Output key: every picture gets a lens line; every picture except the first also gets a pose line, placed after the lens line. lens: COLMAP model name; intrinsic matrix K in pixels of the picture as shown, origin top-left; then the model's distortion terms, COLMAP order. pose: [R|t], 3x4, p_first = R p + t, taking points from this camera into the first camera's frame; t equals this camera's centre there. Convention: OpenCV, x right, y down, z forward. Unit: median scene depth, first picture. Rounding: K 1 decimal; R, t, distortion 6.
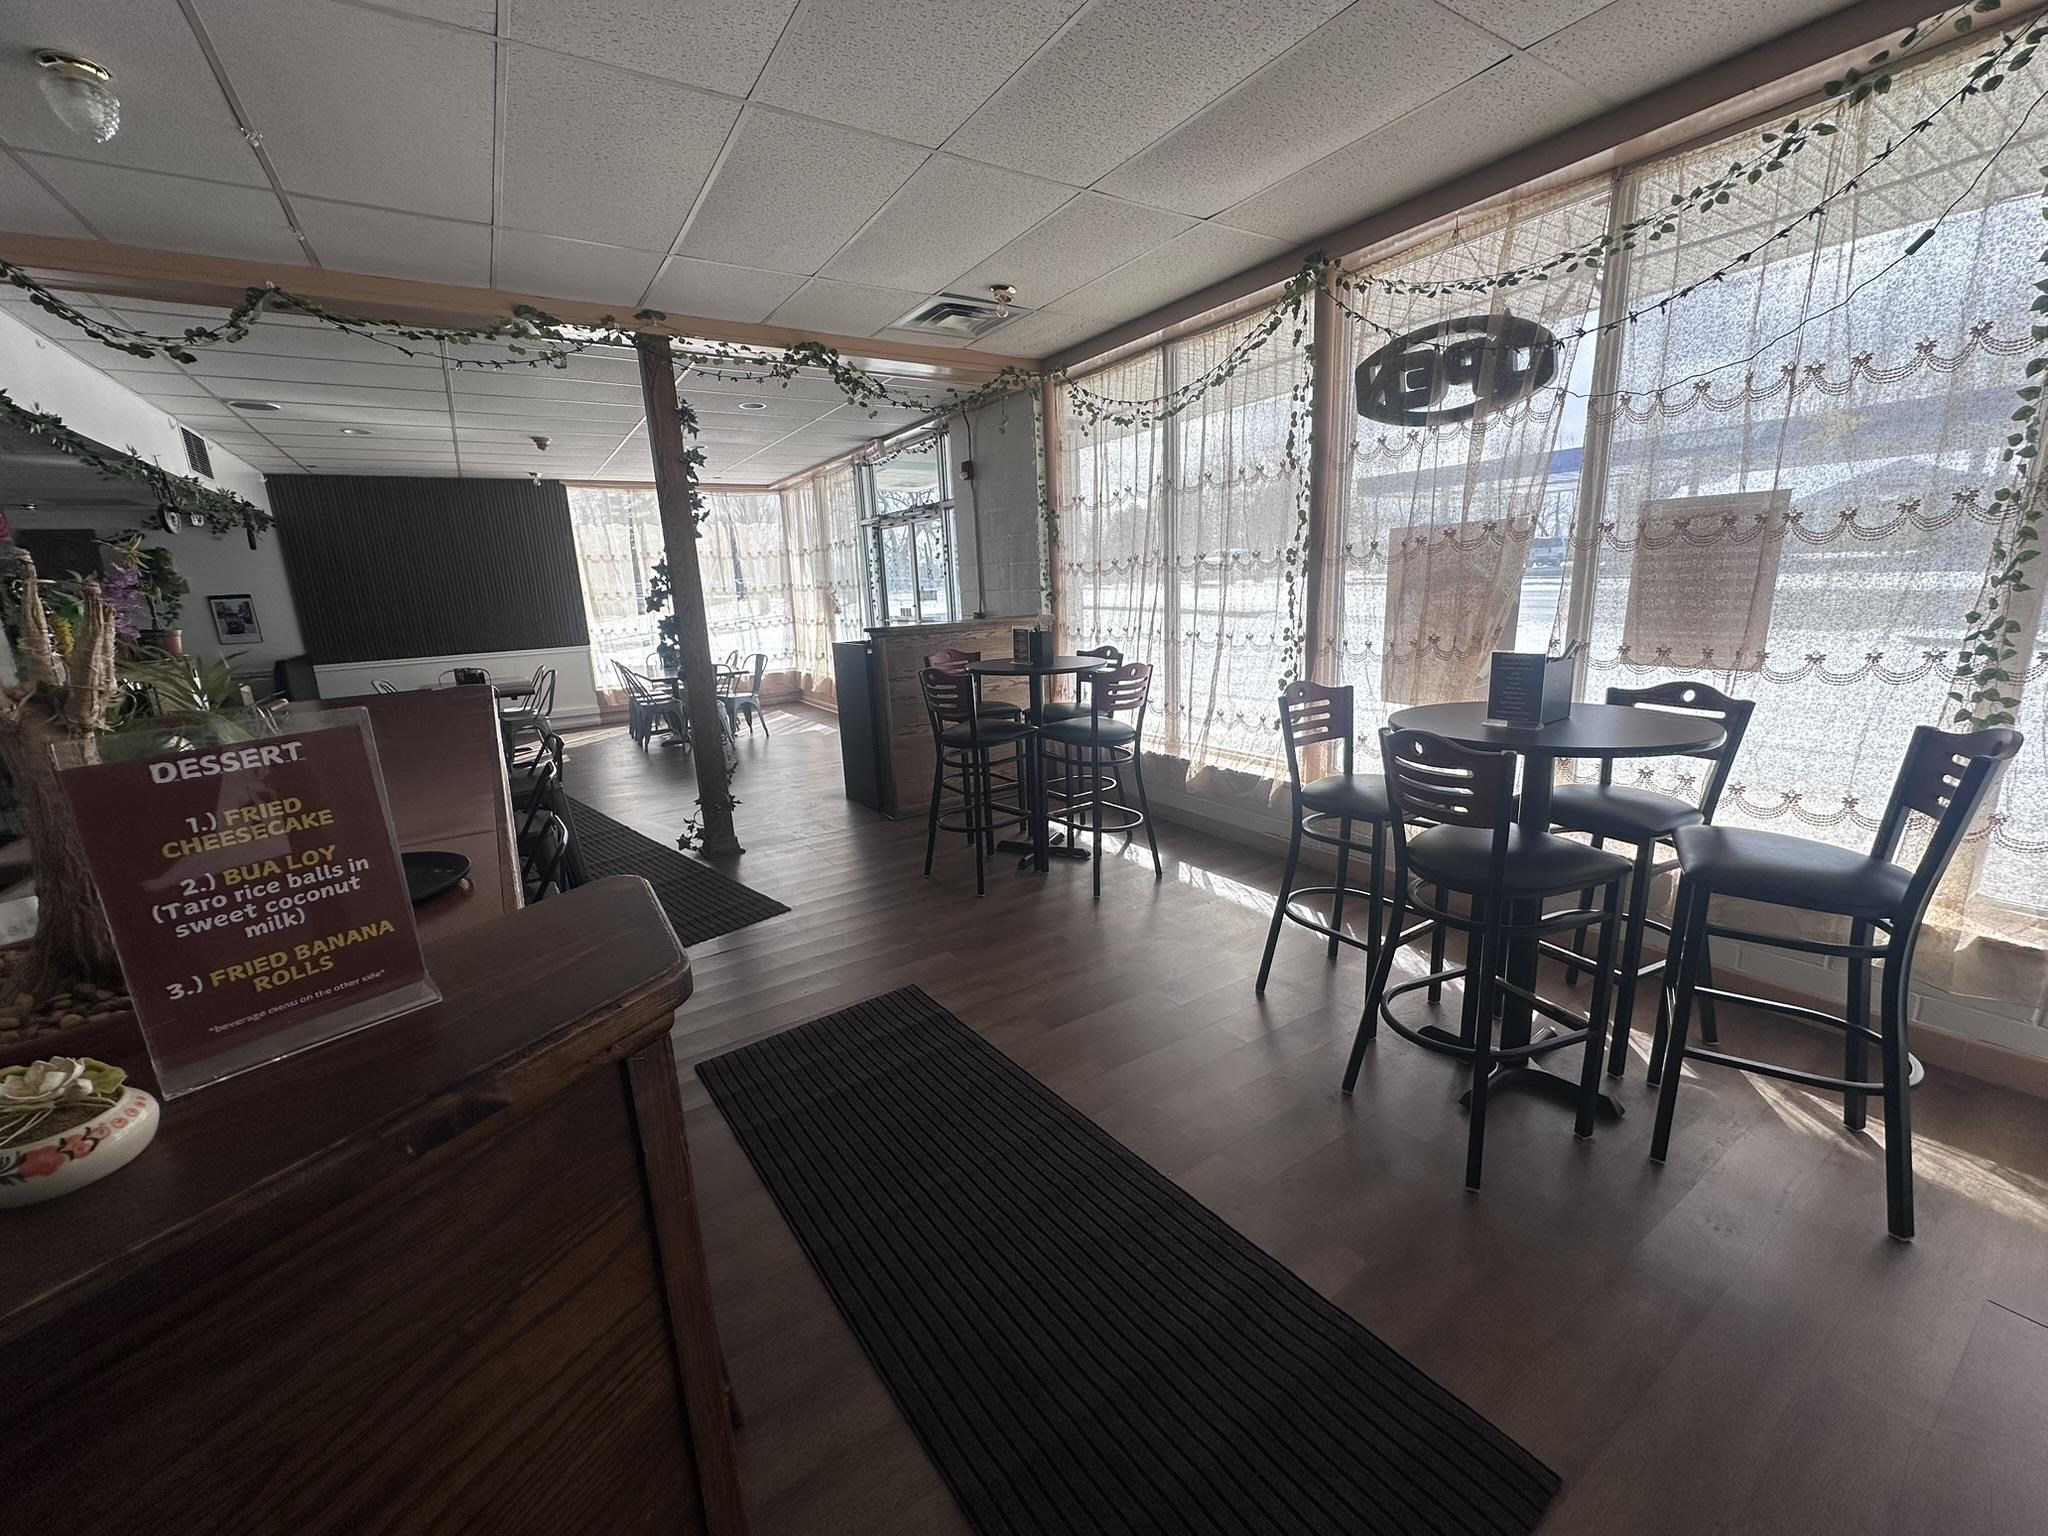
lens RADIAL K [[813.3, 0, 1026.2], [0, 813.3, 768.2], [0, 0, 1]] dist [-0.000870, -0.000423]
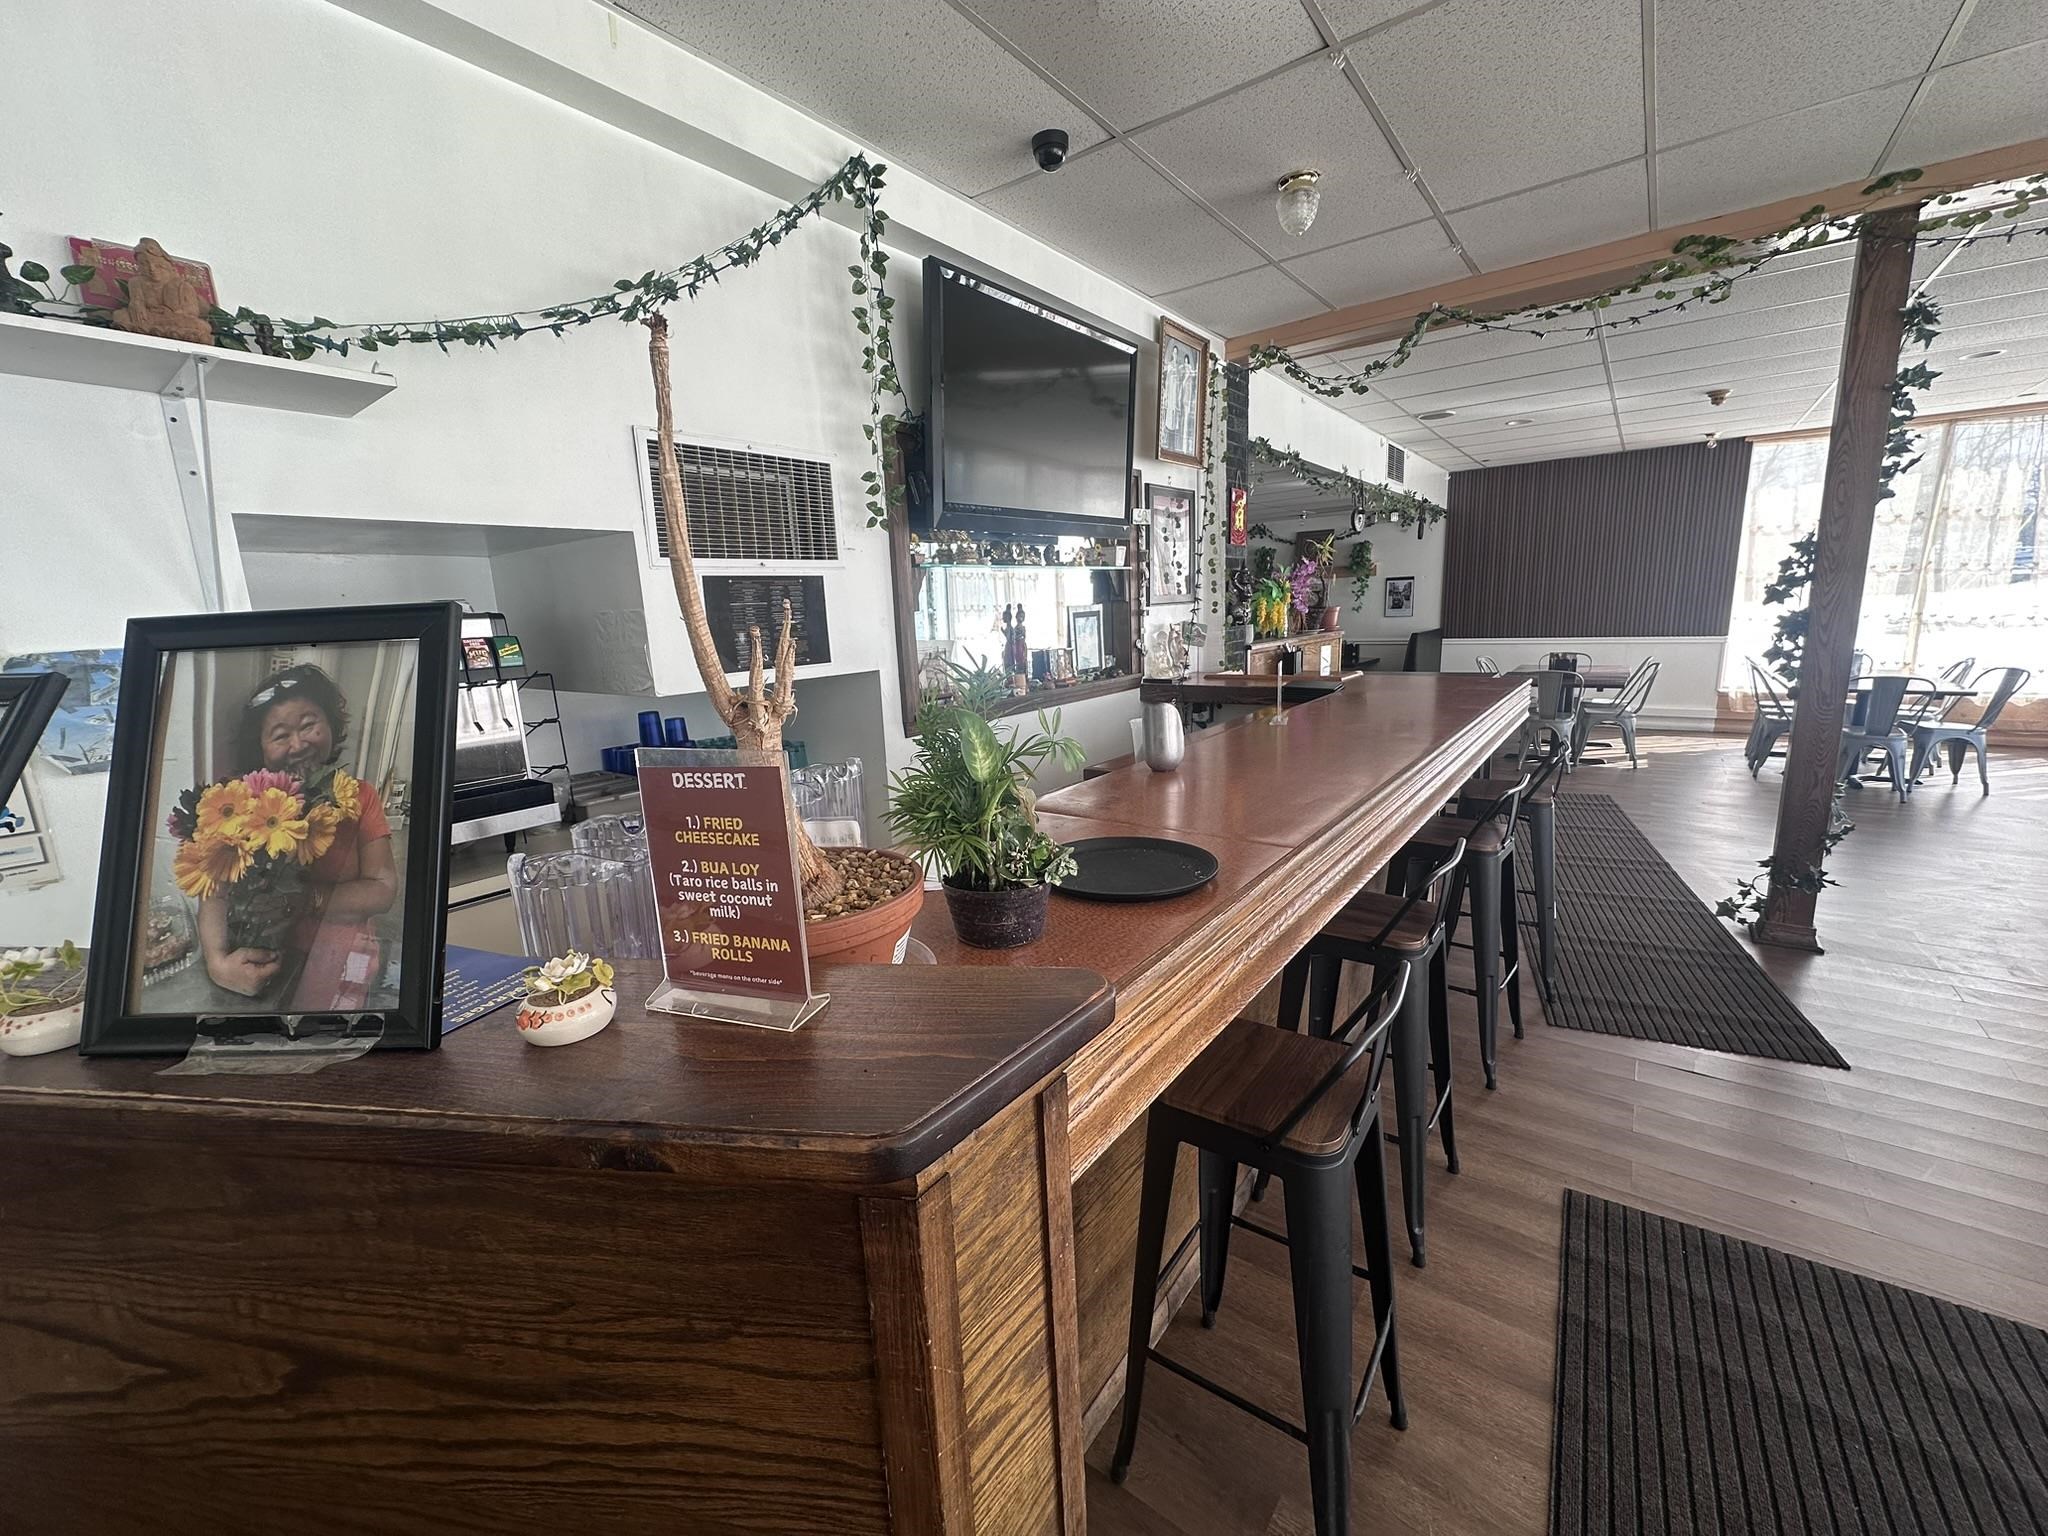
lens RADIAL K [[813.3, 0, 1014.1], [0, 813.3, 765.2], [0, 0, 1]] dist [-0.000870, -0.000423]
pose [[0.328171, 0.210561, -0.920852, 0.035457], [-0.188389, 0.969846, 0.154626, -0.034328], [0.925642, 0.122734, 0.357943, 0.108071]]
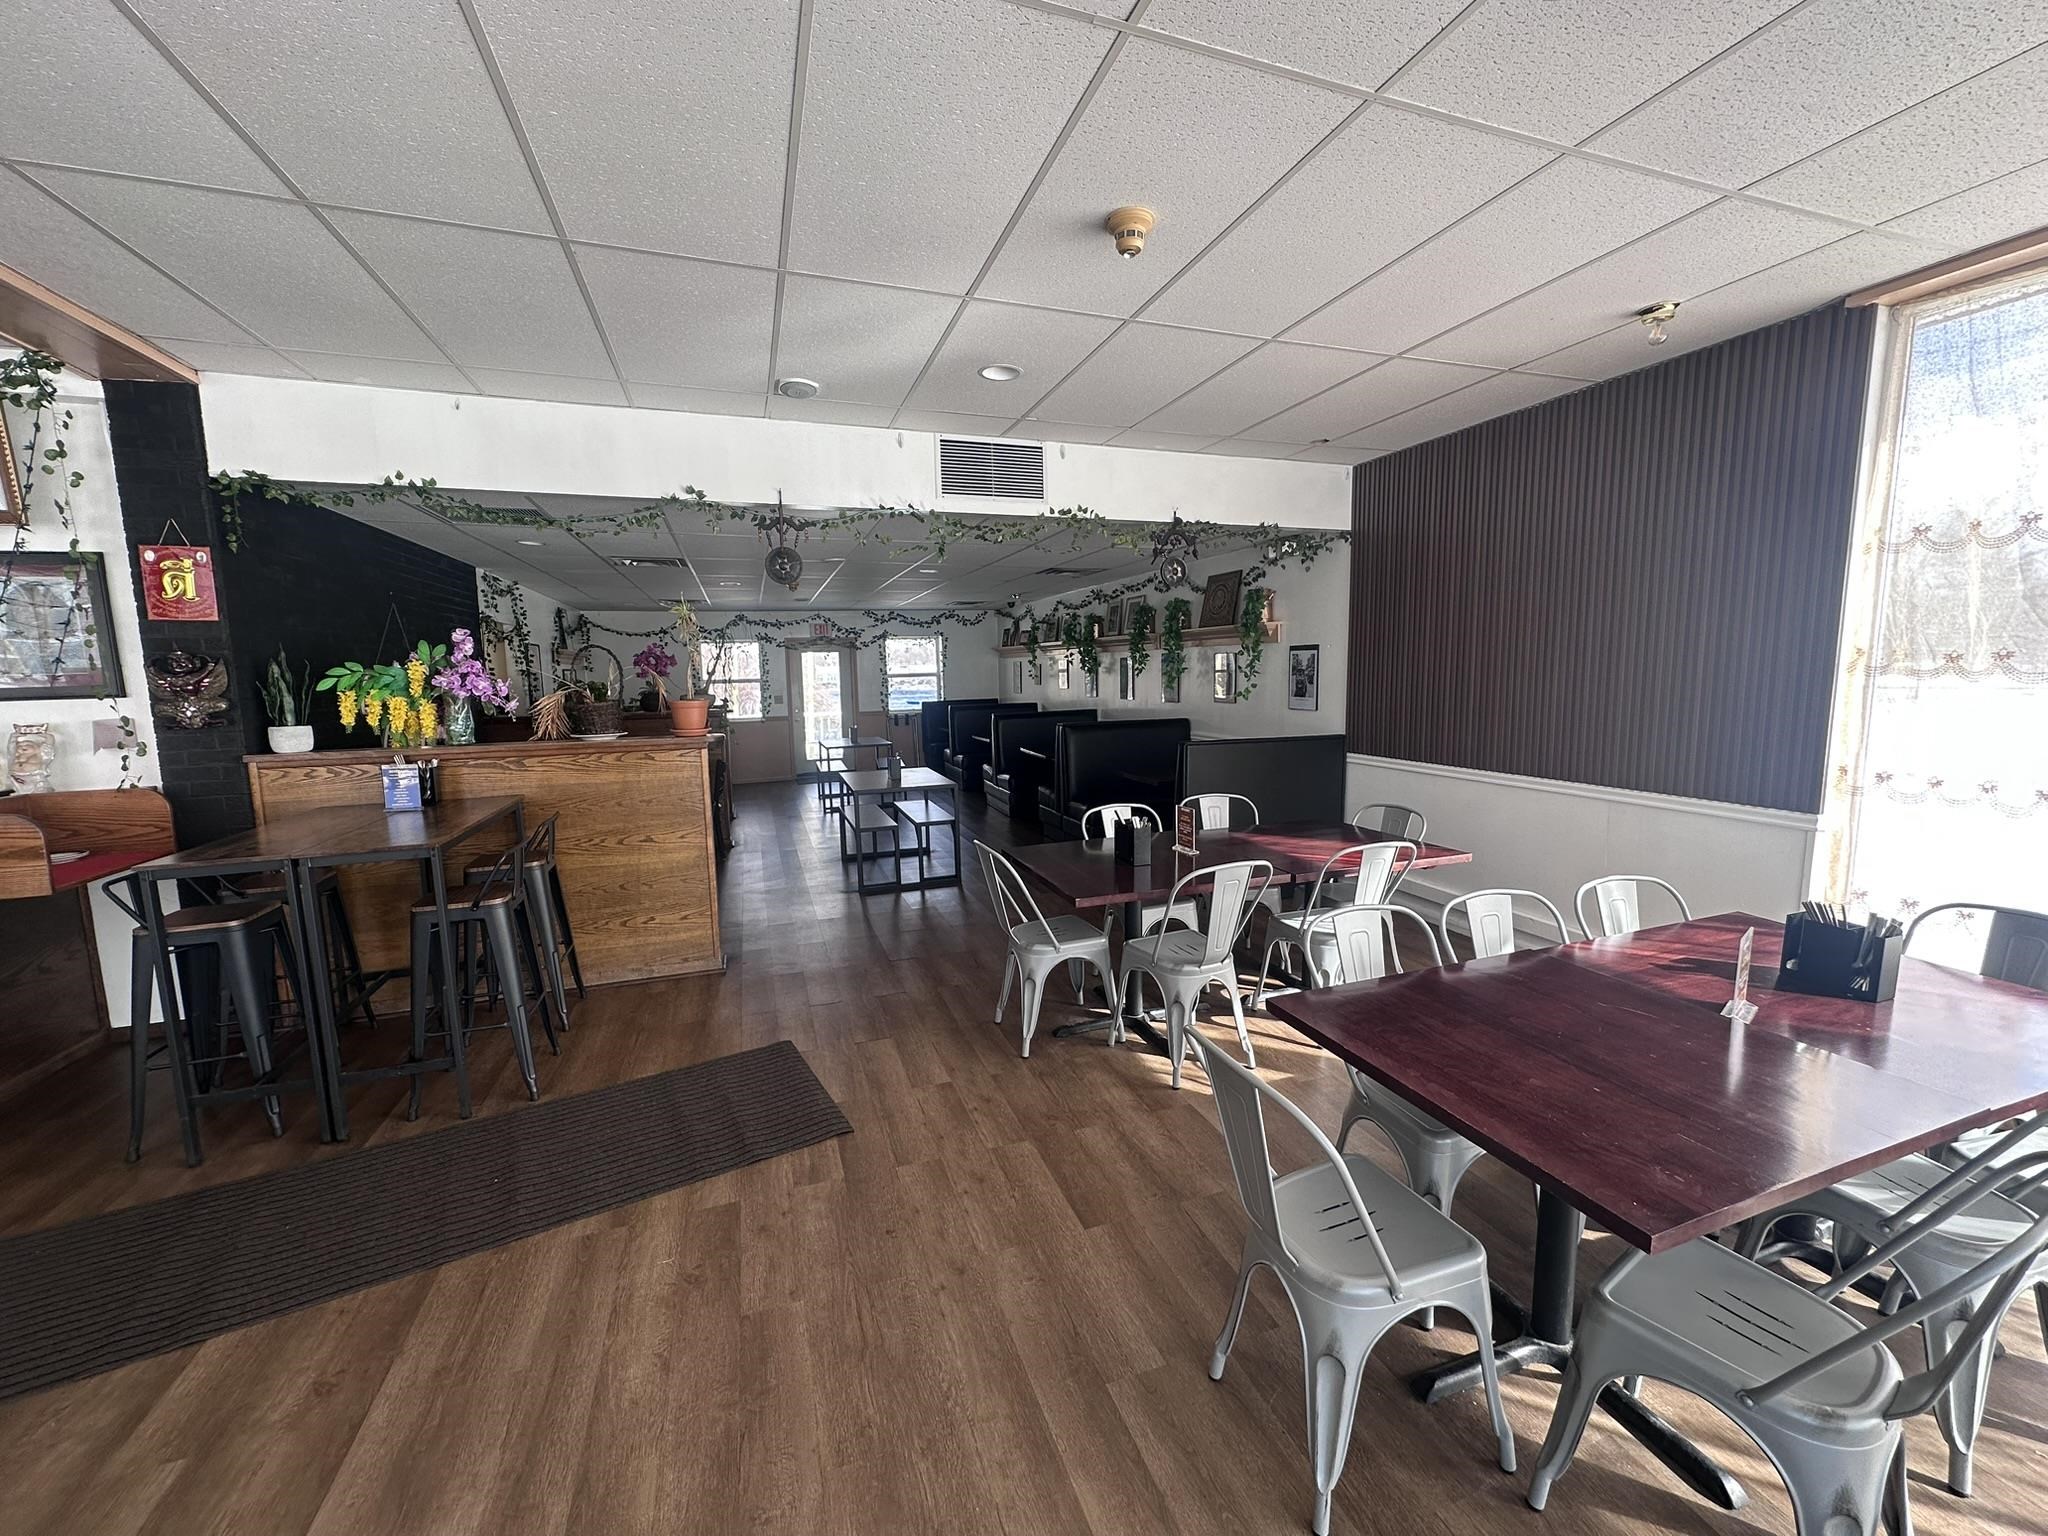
lens RADIAL K [[813.3, 0, 1023.3], [0, 813.3, 760.9], [0, 0, 1]] dist [-0.000870, -0.000423]
pose [[-0.246675, 0.159610, -0.955864, -0.385675], [-0.192629, 0.958587, 0.209775, -0.426308], [0.949761, 0.235873, -0.205714, 1.827207]]
